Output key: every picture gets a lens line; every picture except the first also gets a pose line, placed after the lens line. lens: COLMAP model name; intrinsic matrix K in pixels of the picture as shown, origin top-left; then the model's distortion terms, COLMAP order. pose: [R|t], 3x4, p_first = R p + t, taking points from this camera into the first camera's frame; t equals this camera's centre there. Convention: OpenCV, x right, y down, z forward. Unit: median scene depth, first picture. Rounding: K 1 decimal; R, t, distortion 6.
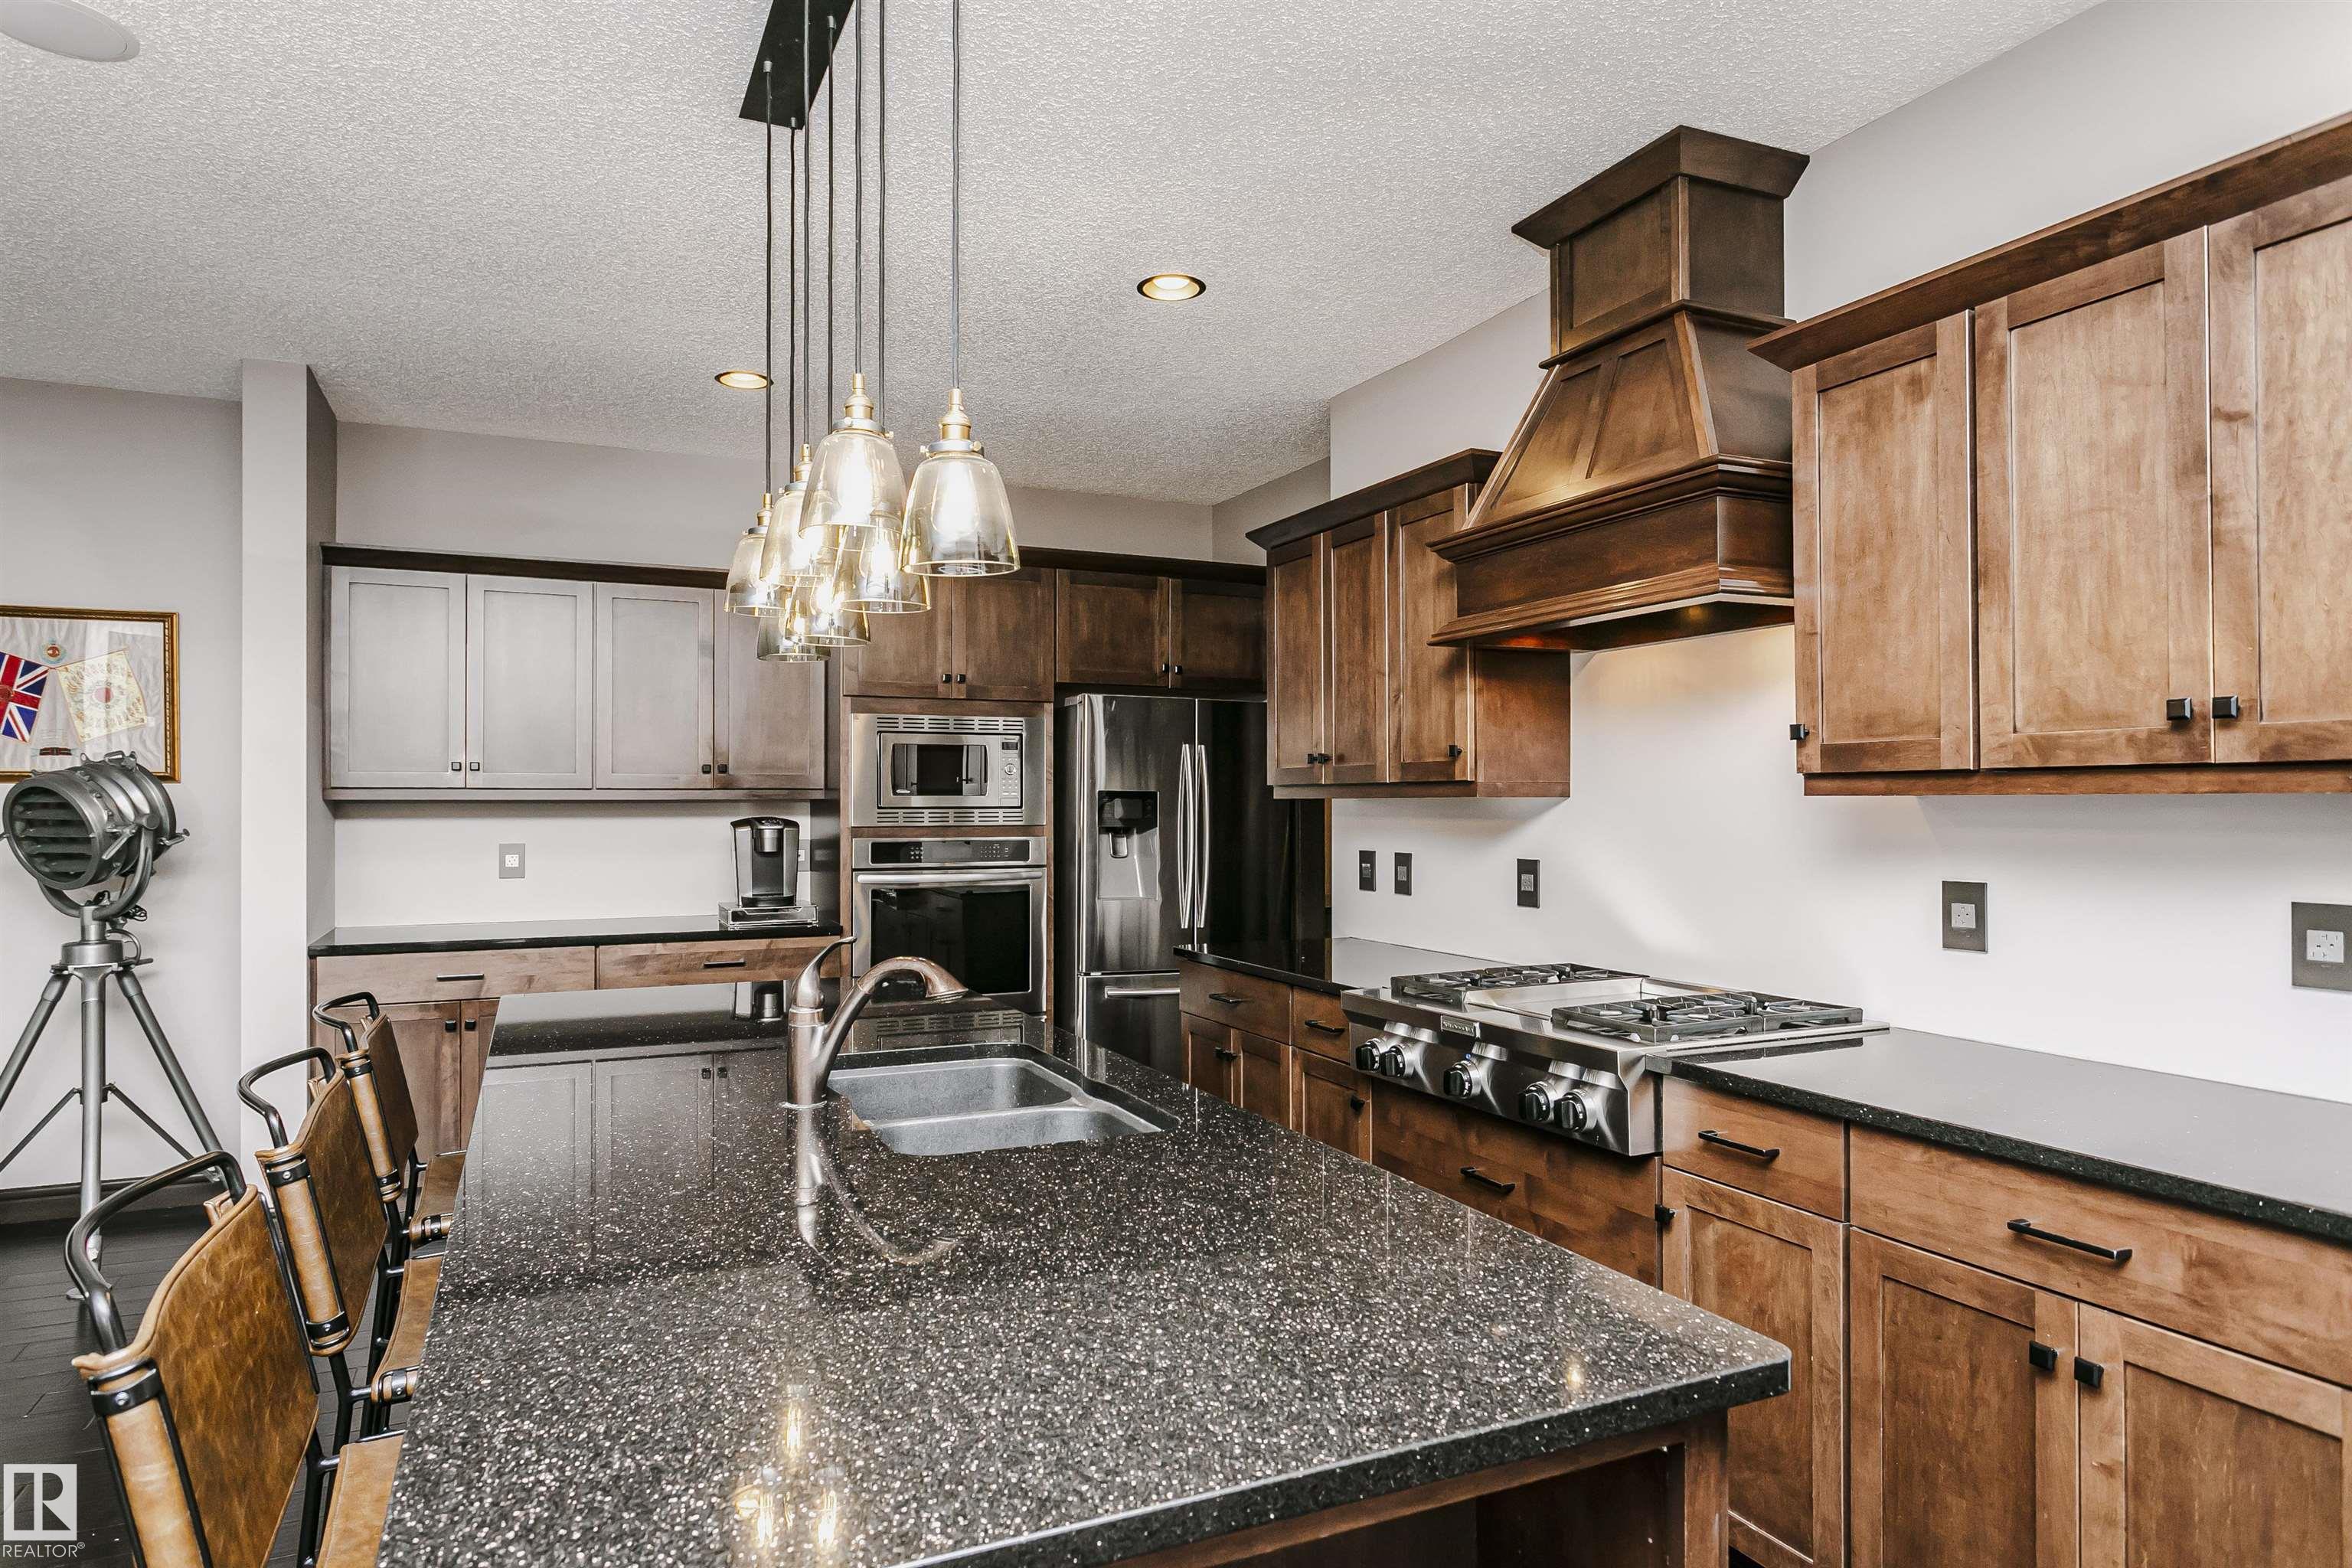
lens RADIAL K [[1356.4, 0, 1140.4], [0, 1356.4, 790.4], [0, 0, 1]] dist [0.001584, 0.001551]
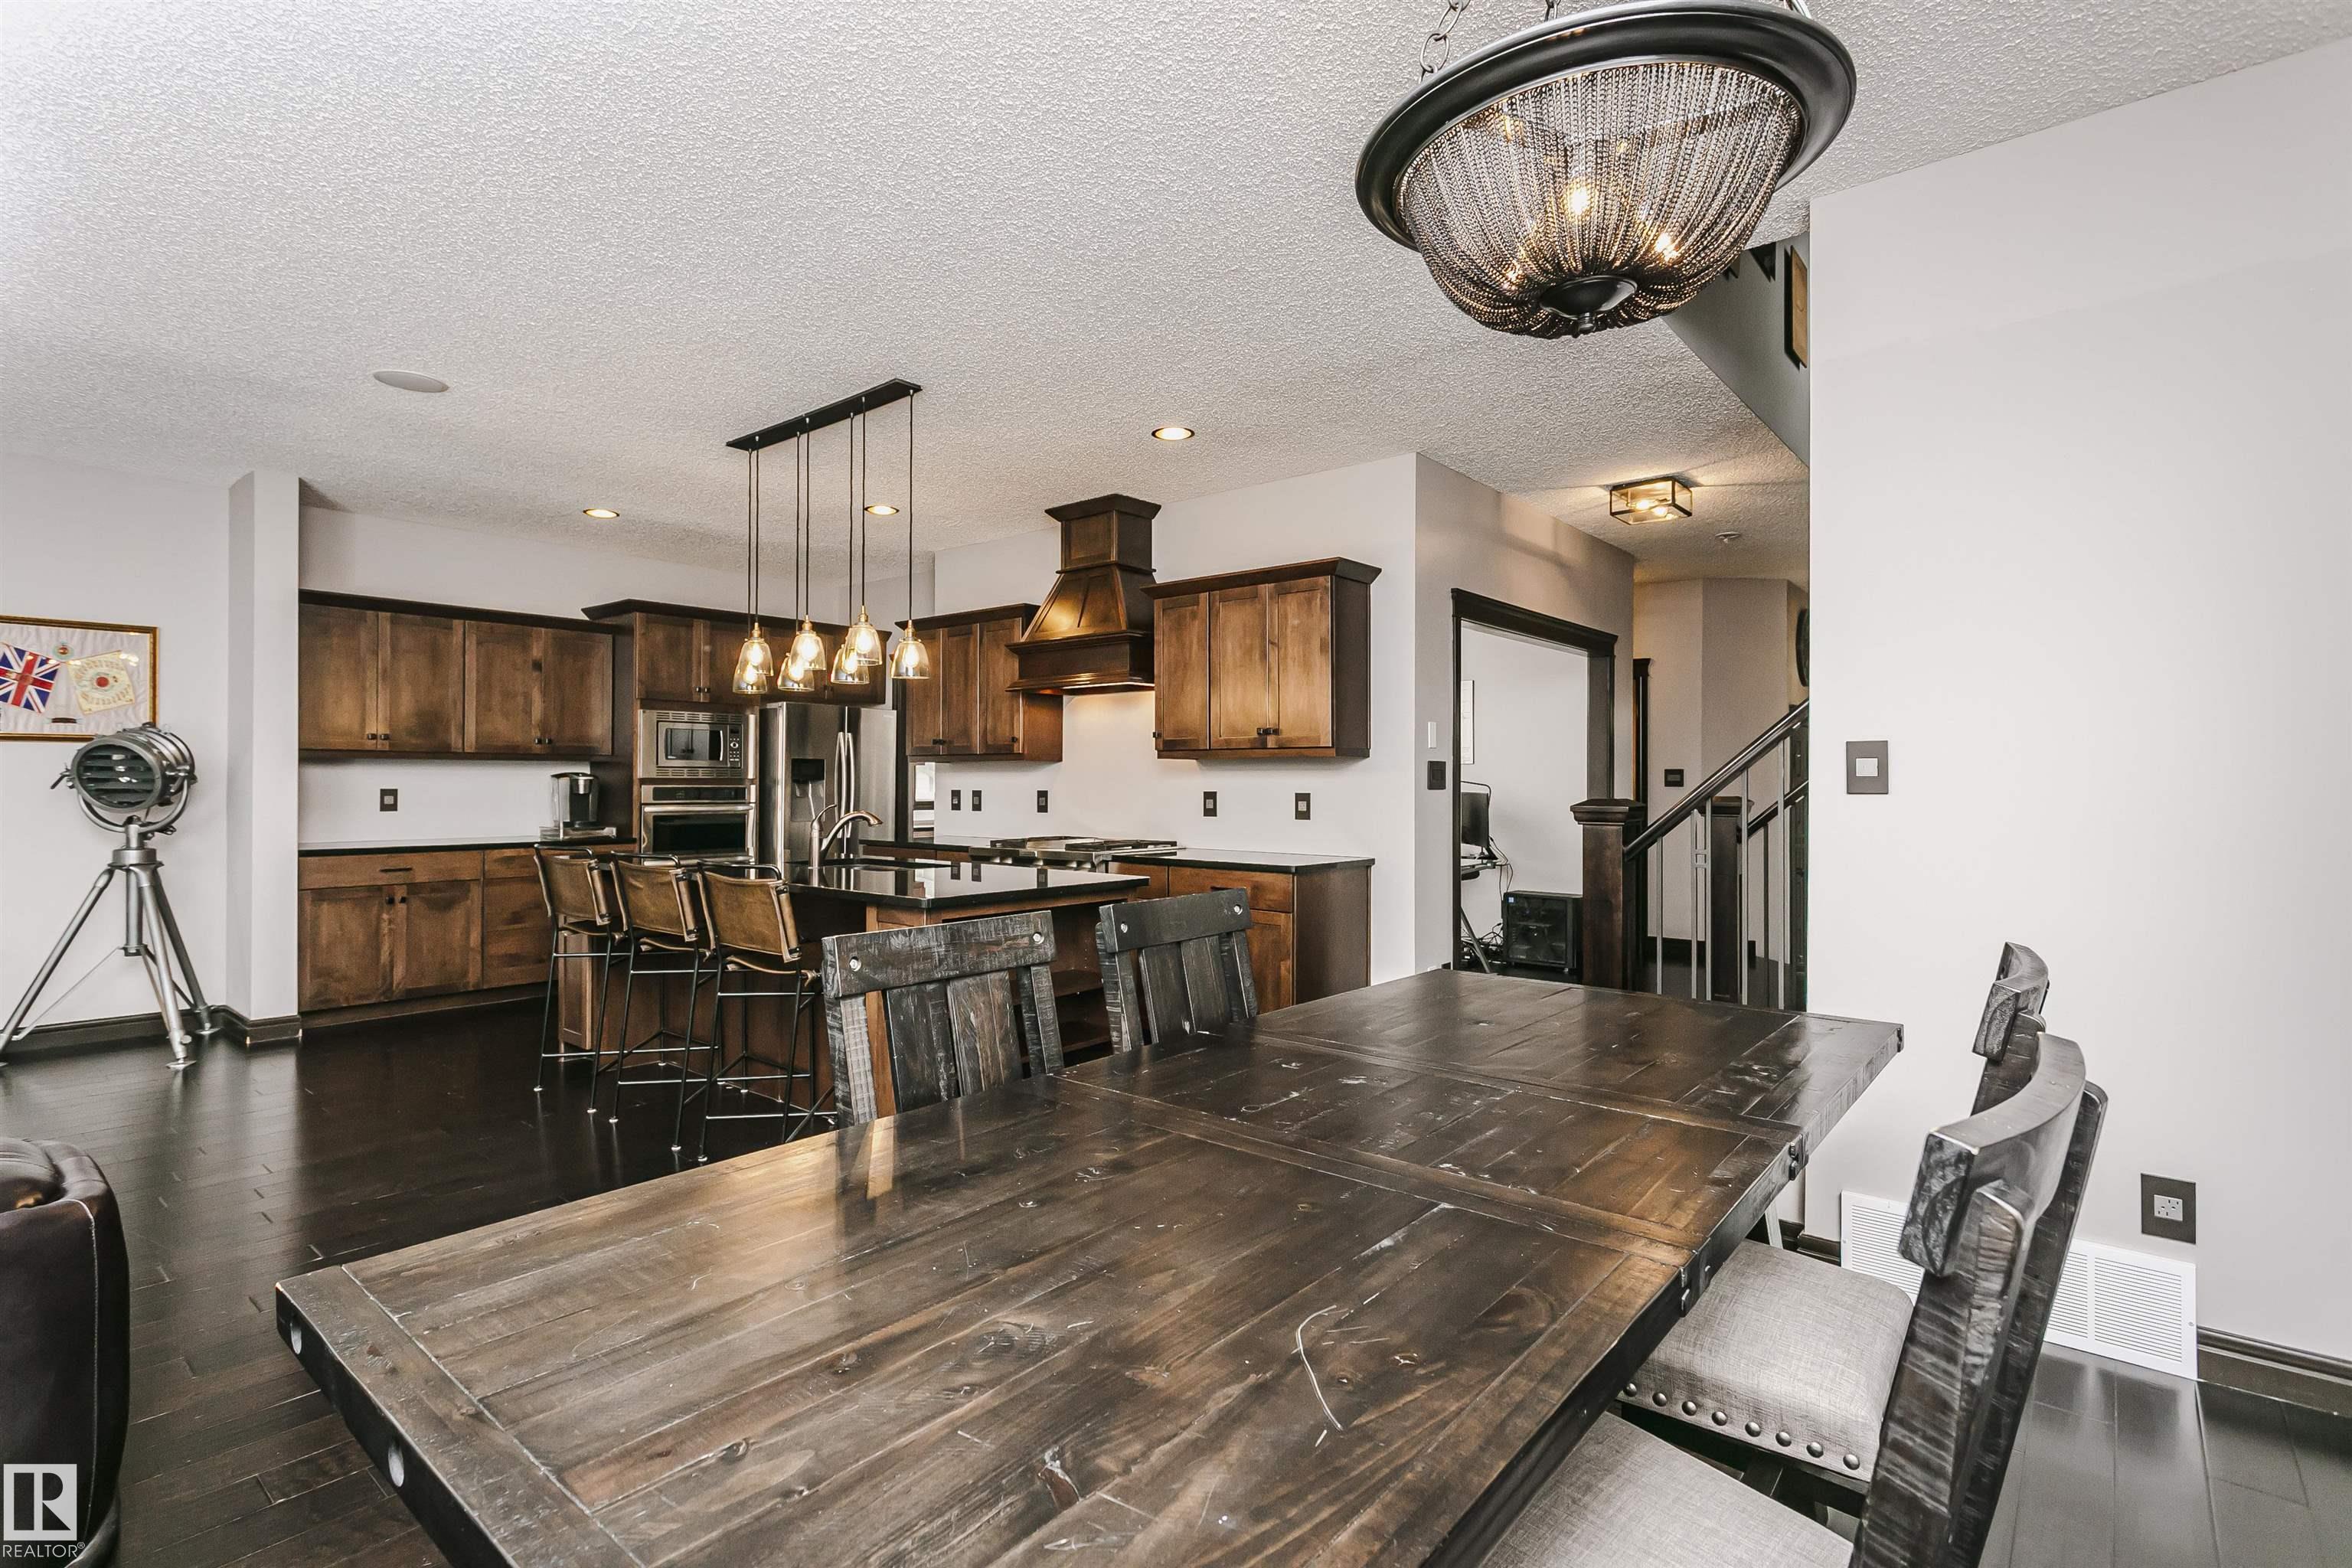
lens RADIAL K [[1133.6, 0, 1144.5], [0, 1133.6, 774.3], [0, 0, 1]] dist [0.005466, 0.001870]
pose [[0.905823, 0.006663, 0.423603, -0.411846], [-0.007592, 0.999971, 0.000506, 0.028828], [-0.423588, -0.003674, 0.905848, -0.870060]]
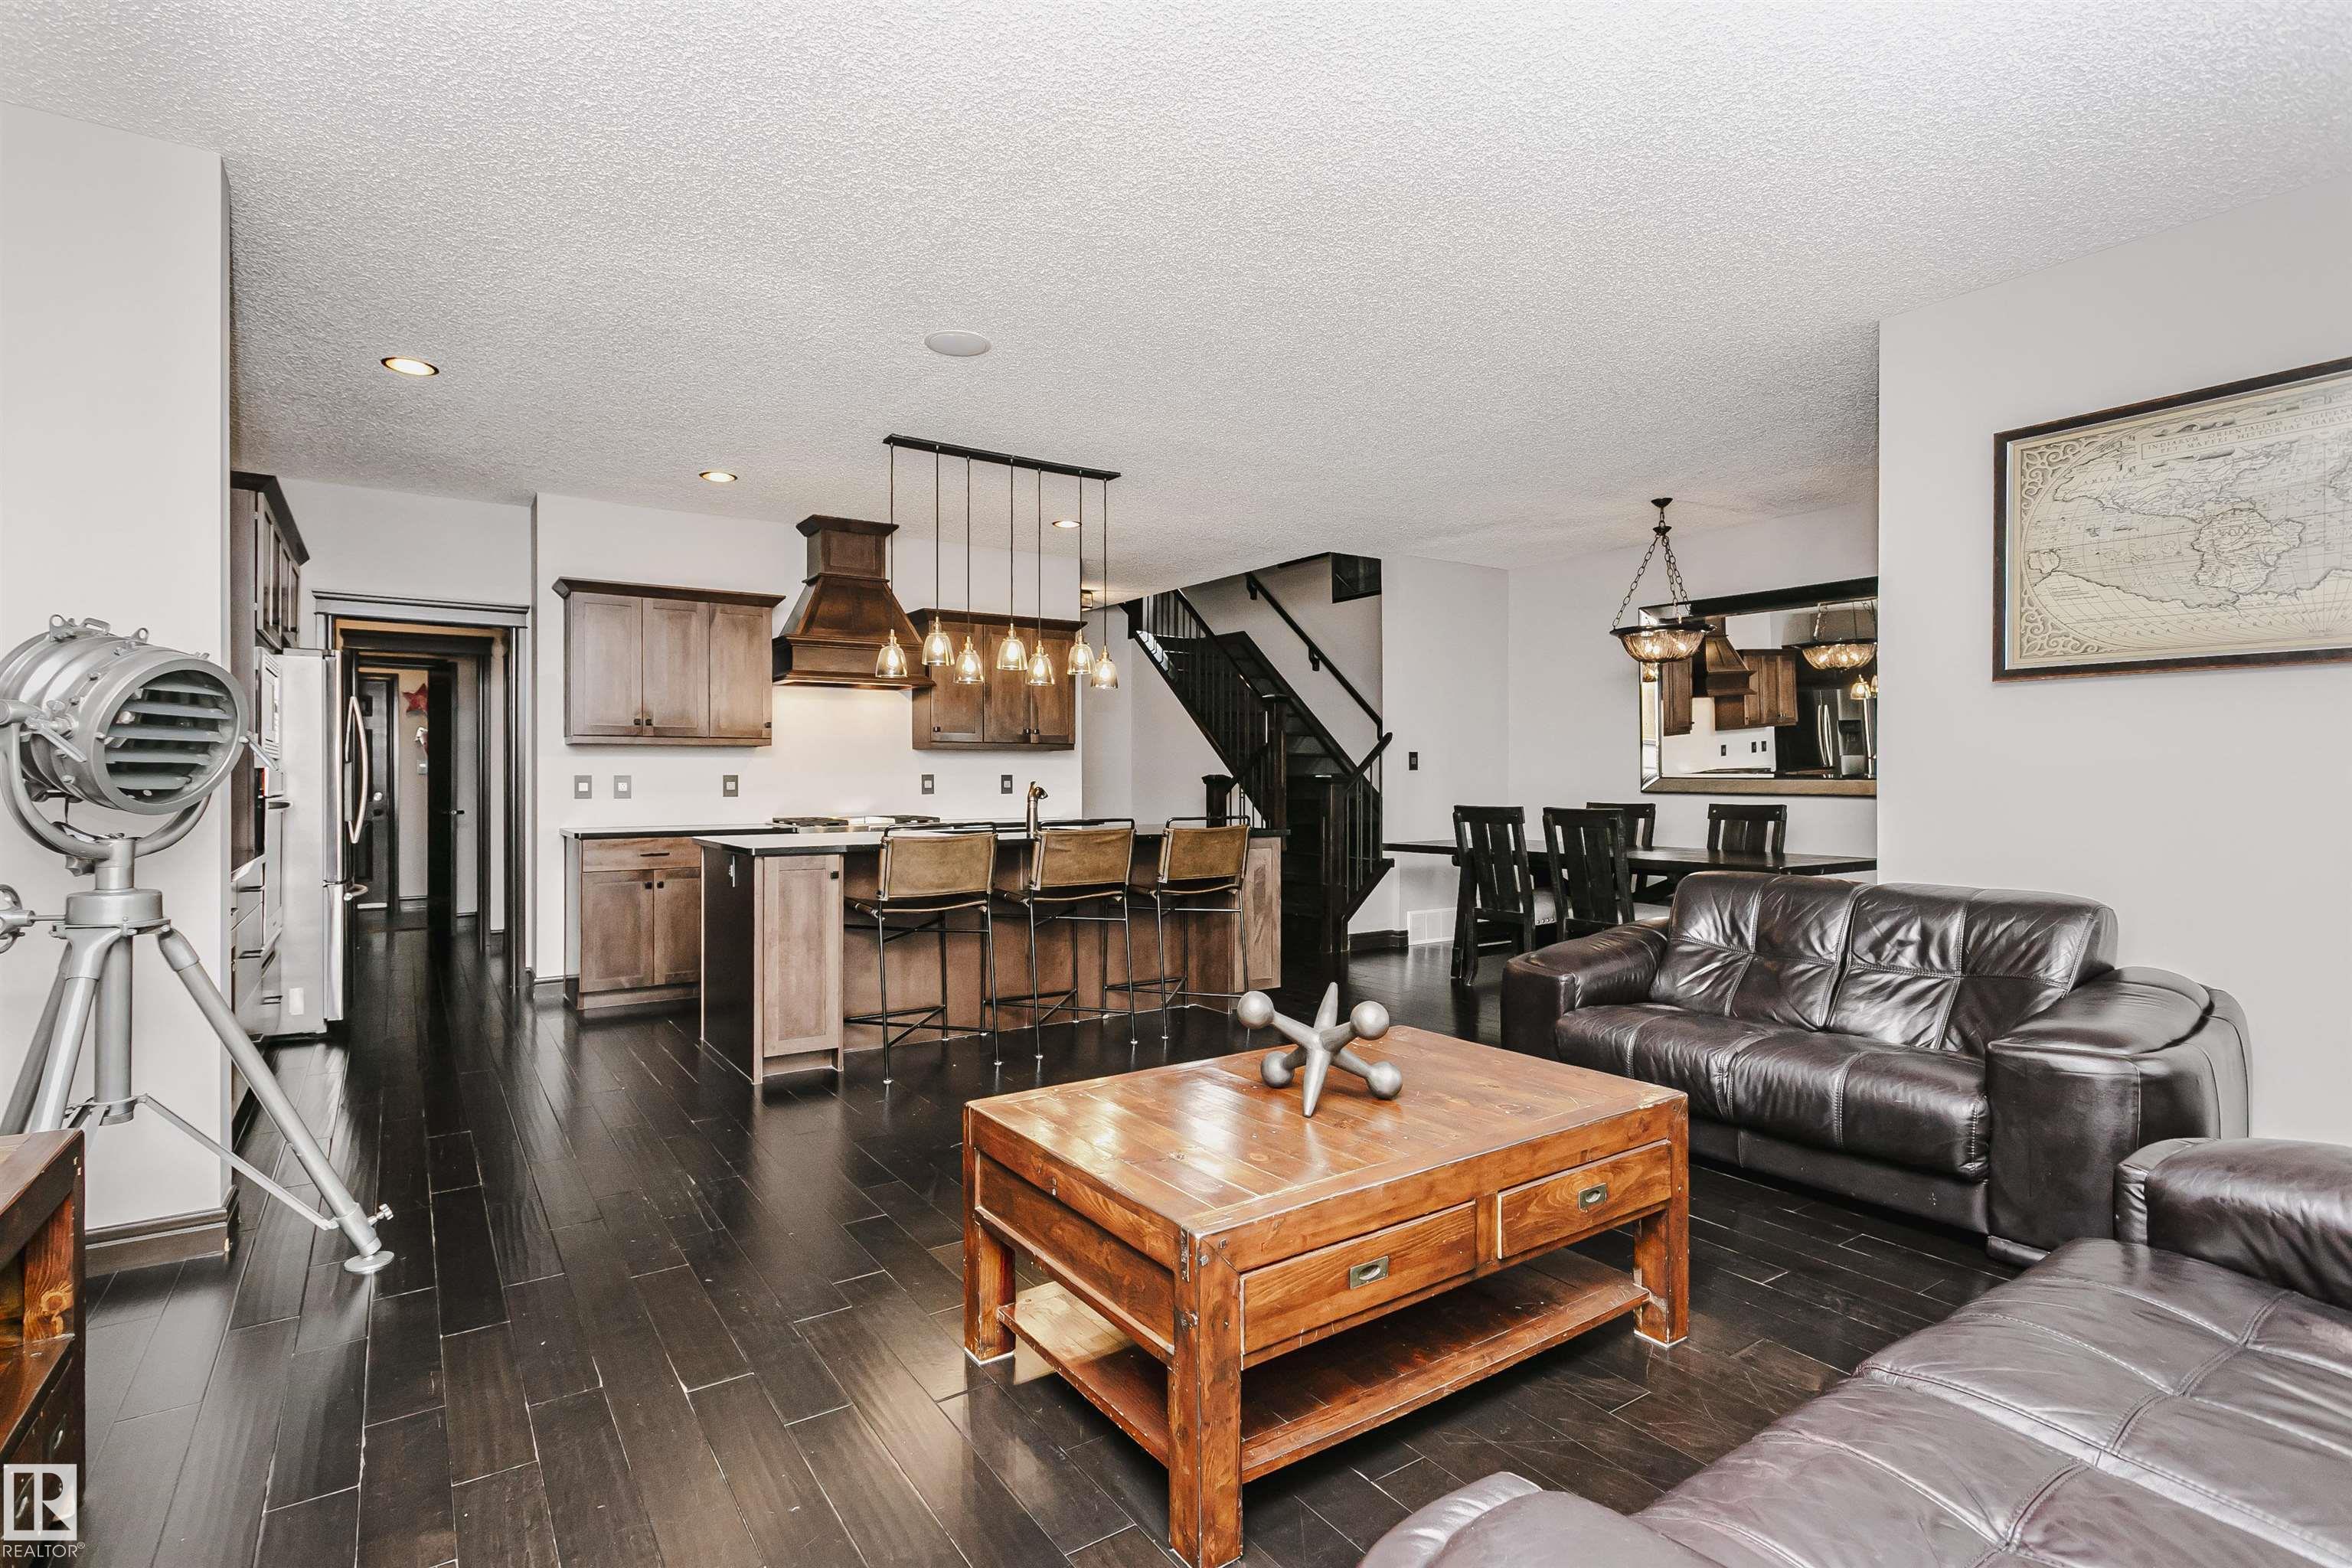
lens RADIAL K [[1140.2, 0, 1153.0], [0, 1140.2, 773.7], [0, 0, 1]] dist [0.002348, 0.000195]
pose [[-0.172816, 0.006390, 0.984933, -2.036138], [-0.005811, 0.999955, -0.007507, 0.073495], [-0.984937, -0.007021, -0.172771, 0.811331]]
